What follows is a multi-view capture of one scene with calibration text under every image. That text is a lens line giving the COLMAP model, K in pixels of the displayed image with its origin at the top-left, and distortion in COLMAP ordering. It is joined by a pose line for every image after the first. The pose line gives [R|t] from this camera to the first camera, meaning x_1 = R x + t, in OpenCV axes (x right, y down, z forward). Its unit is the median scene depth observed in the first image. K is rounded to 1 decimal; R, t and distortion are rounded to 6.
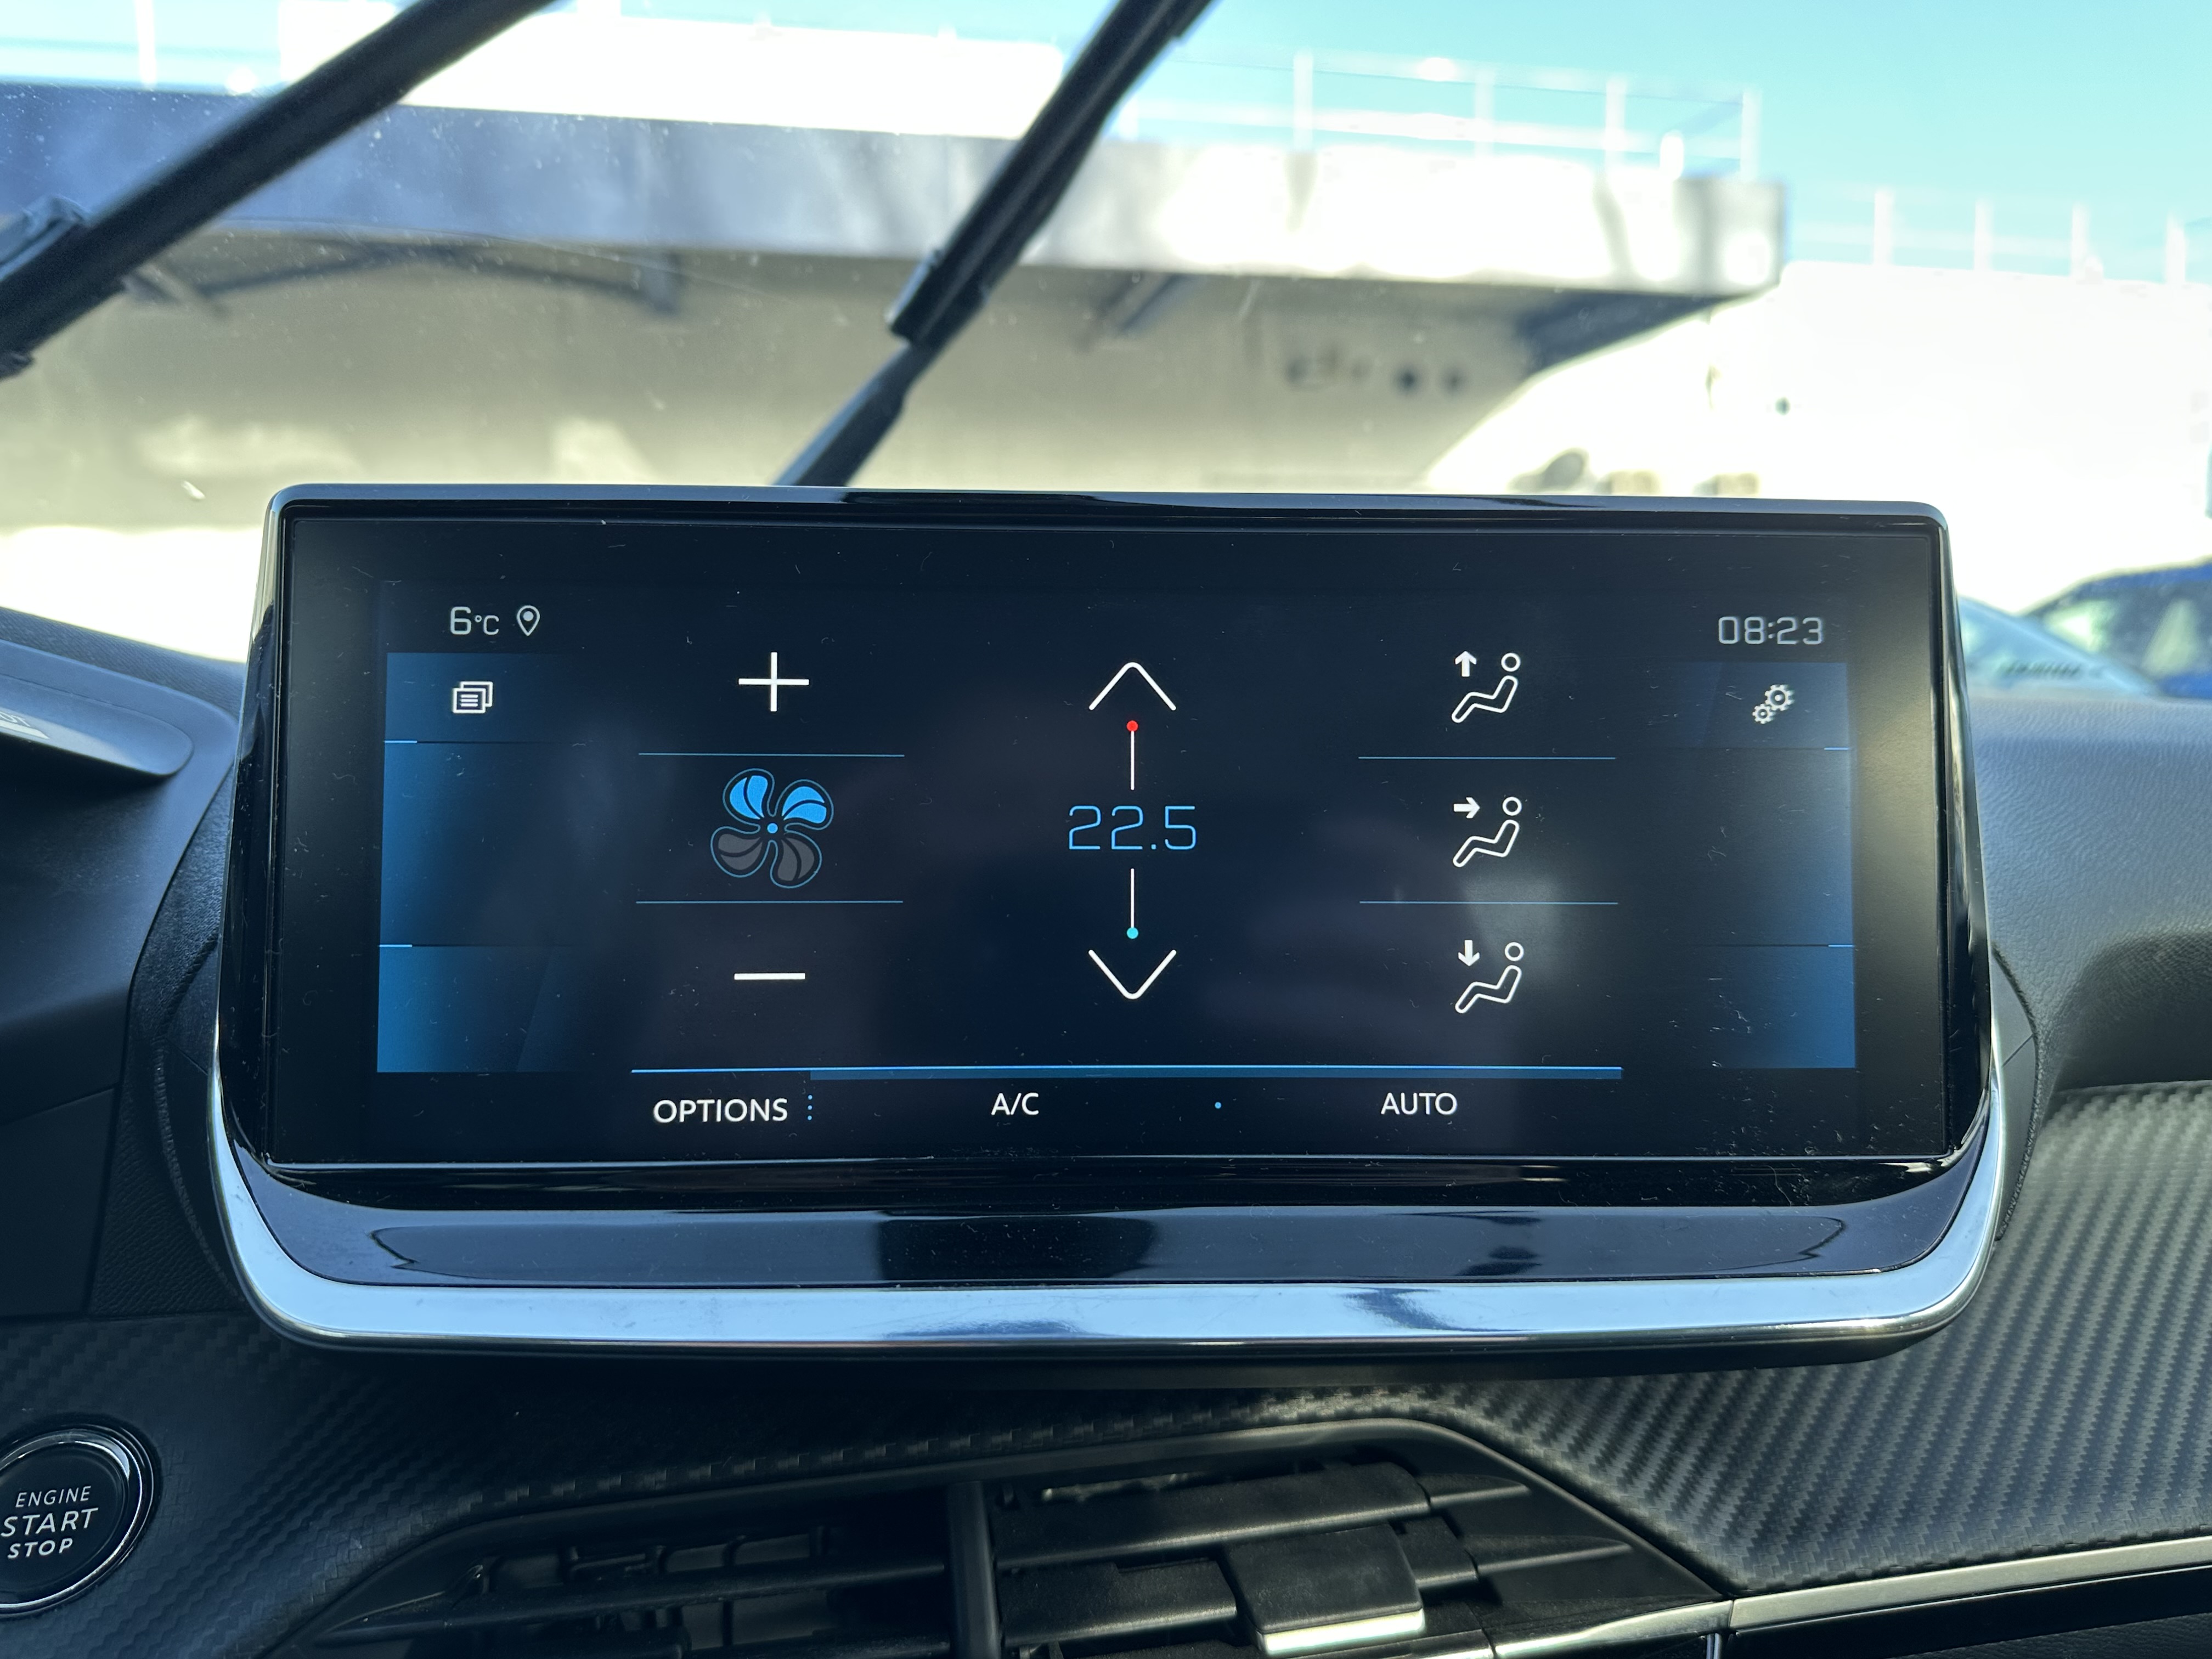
lens RADIAL K [[1661.0, 0, 1114.8], [0, 1661.0, 792.8], [0, 0, 1]] dist [-0.041872, 0.017787]
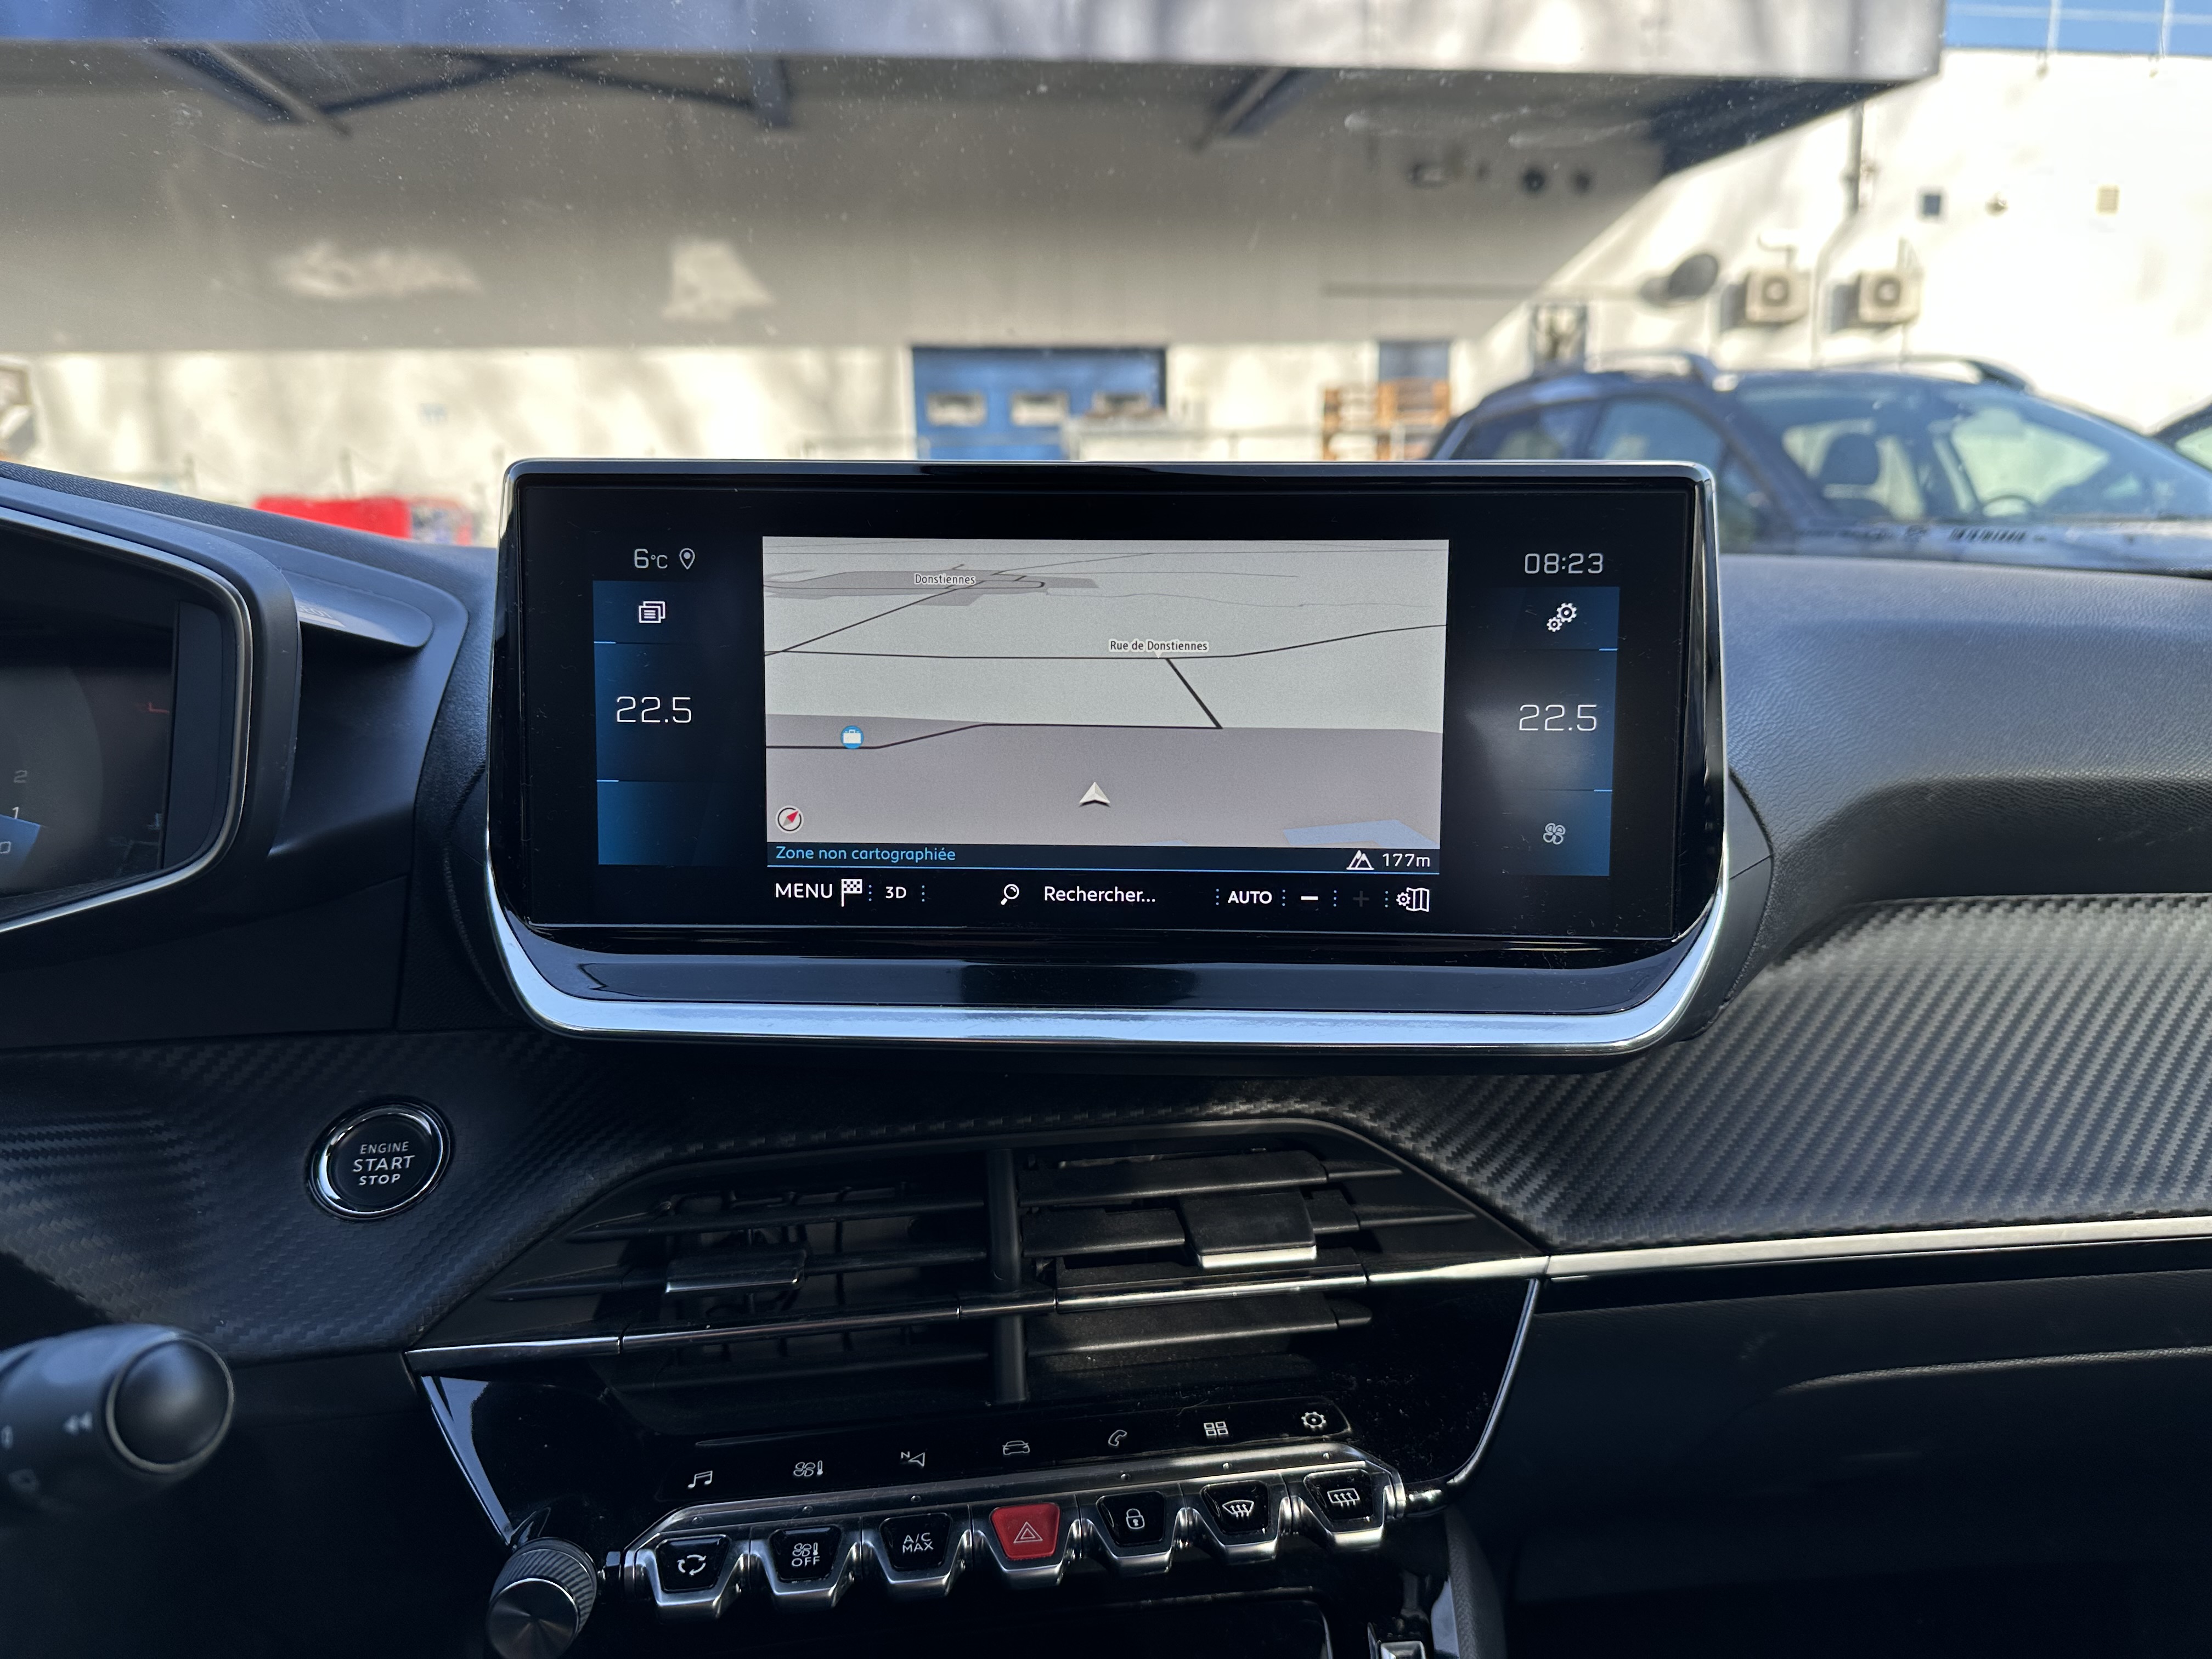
lens RADIAL K [[1601.5, 0, 1106.0], [0, 1601.5, 829.5], [0, 0, 1]] dist [0.122738, -0.294197]
pose [[0.997255, 0.012068, -0.073051, 0.104050], [-0.002122, 0.990881, 0.134726, -0.052884], [0.074011, -0.134201, 0.988186, -0.358647]]
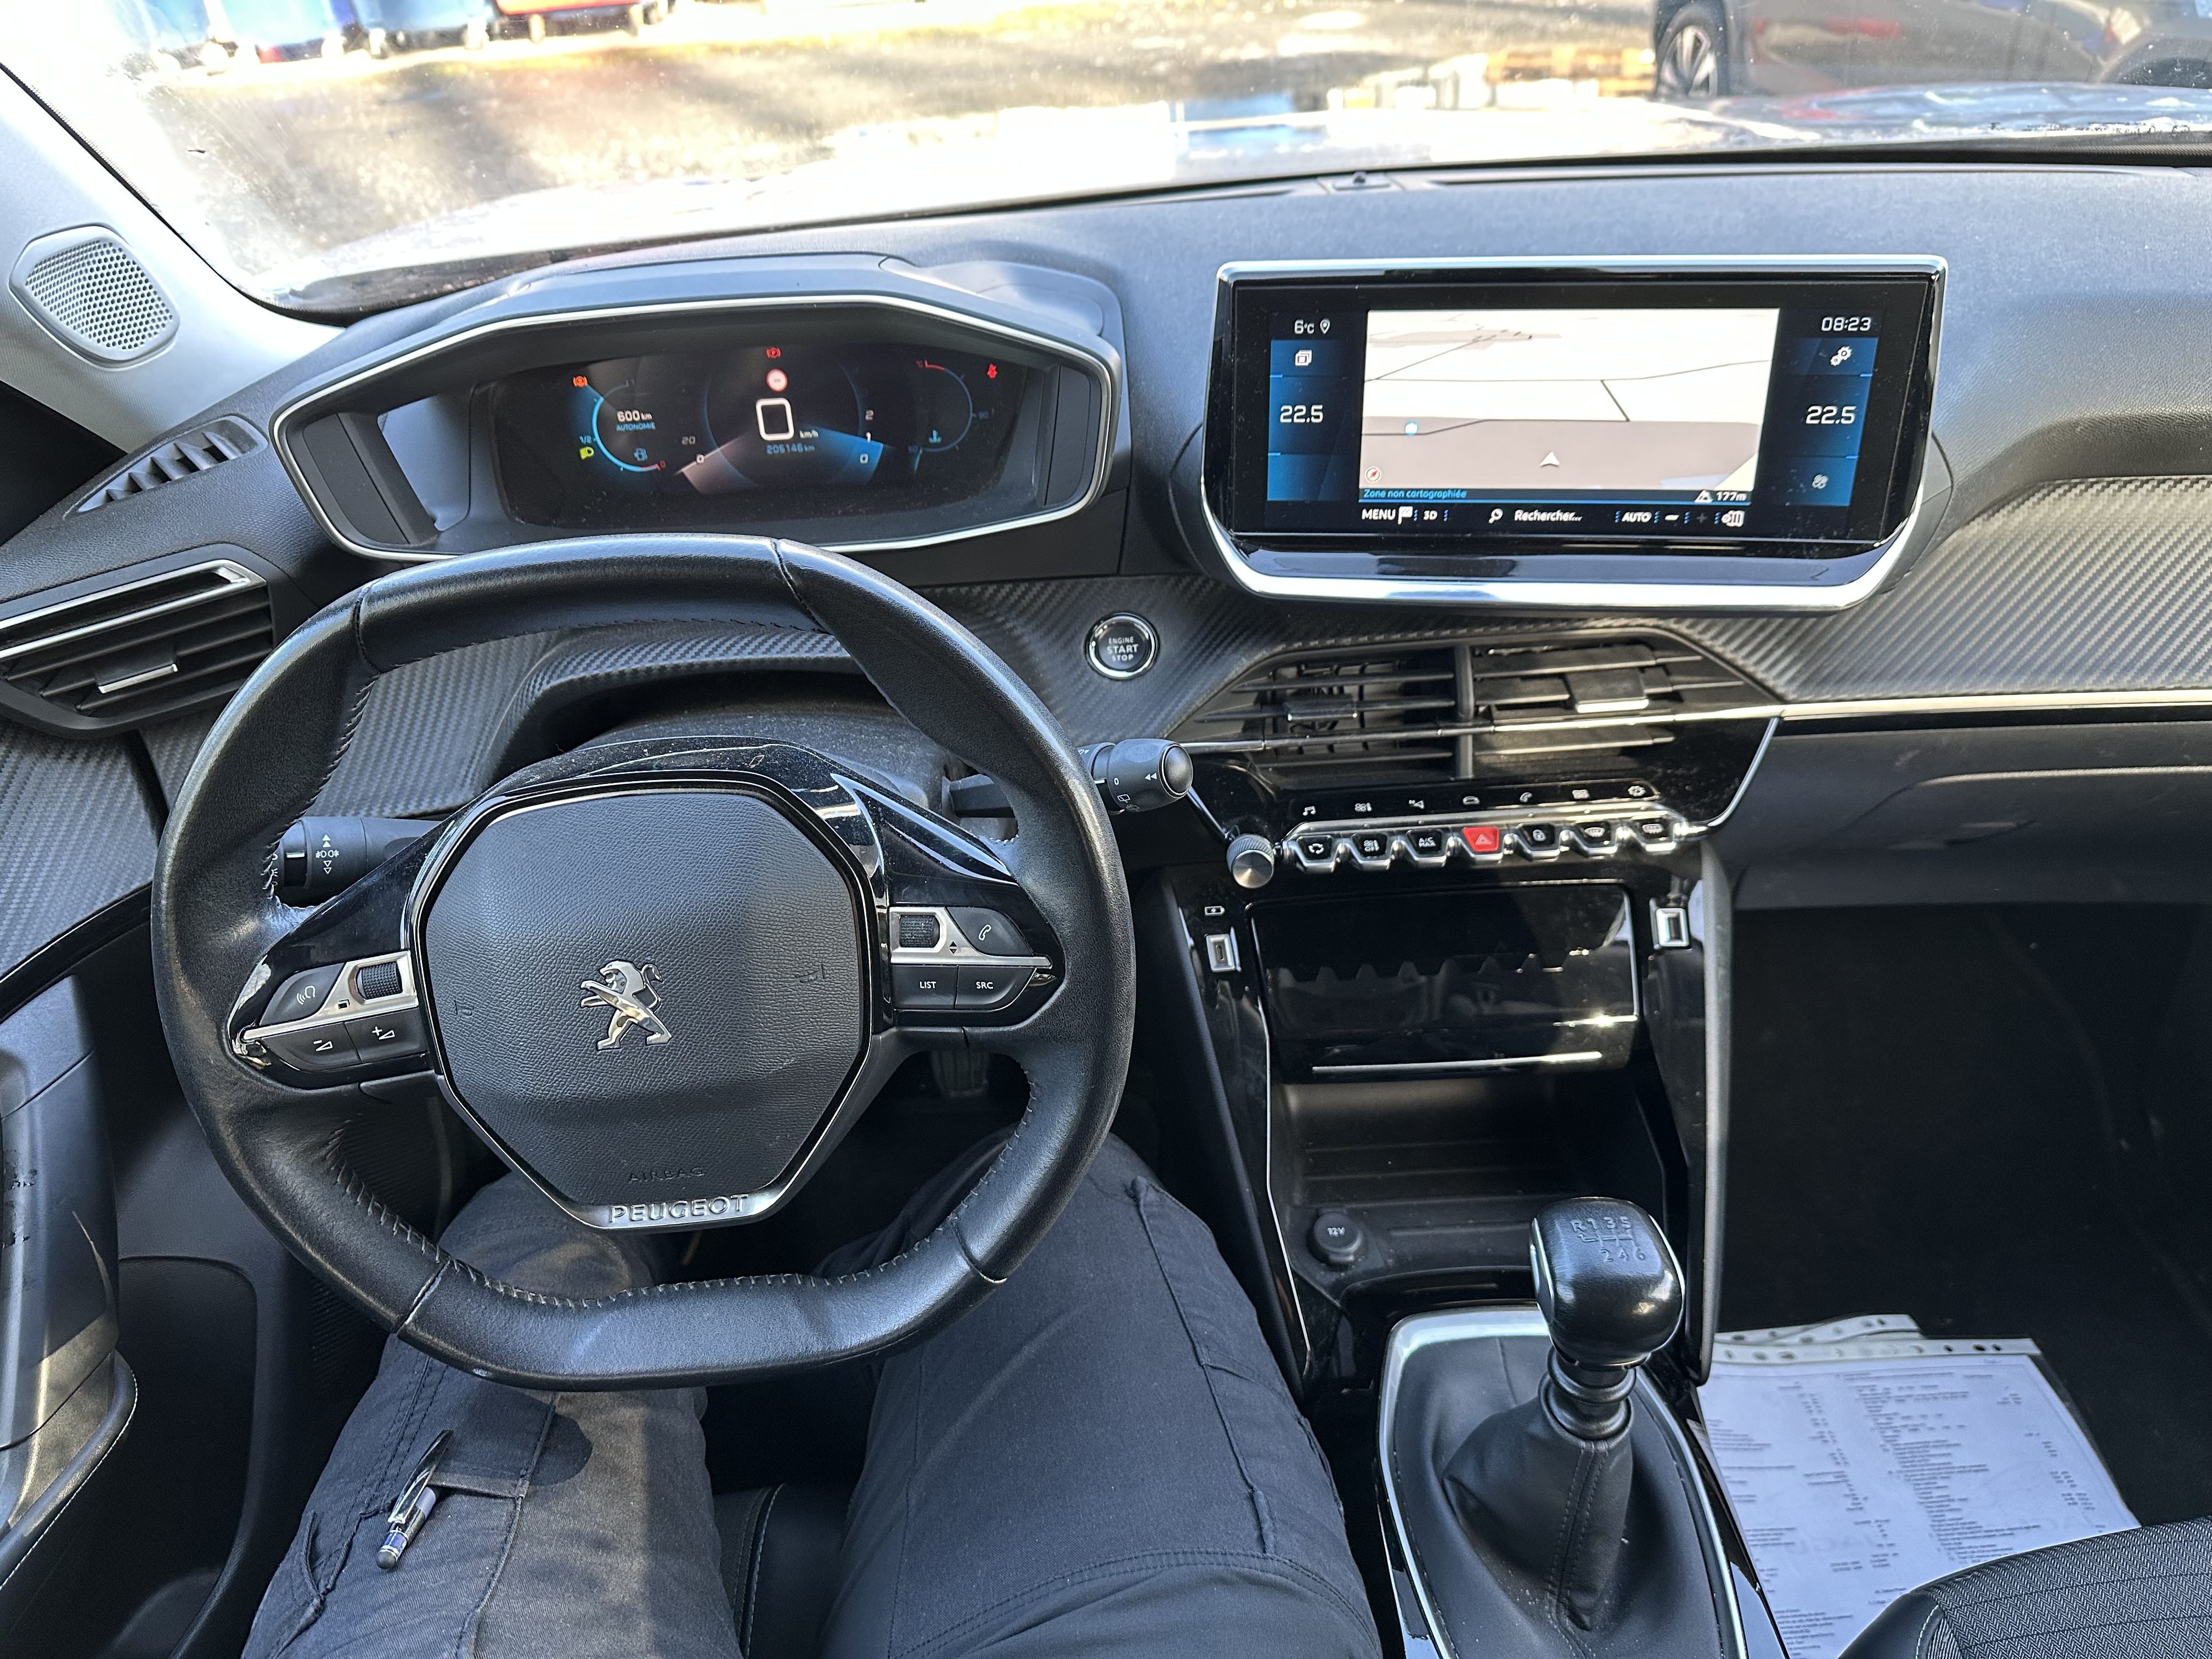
lens RADIAL K [[1557.0, 0, 1106.0], [0, 1557.0, 829.5], [0, 0, 1]] dist [0.187295, -0.373847]
pose [[0.976057, 0.067617, -0.206740, -0.108089], [0.041069, 0.876074, 0.480424, -0.542234], [0.213605, -0.477411, 0.852321, -1.369923]]
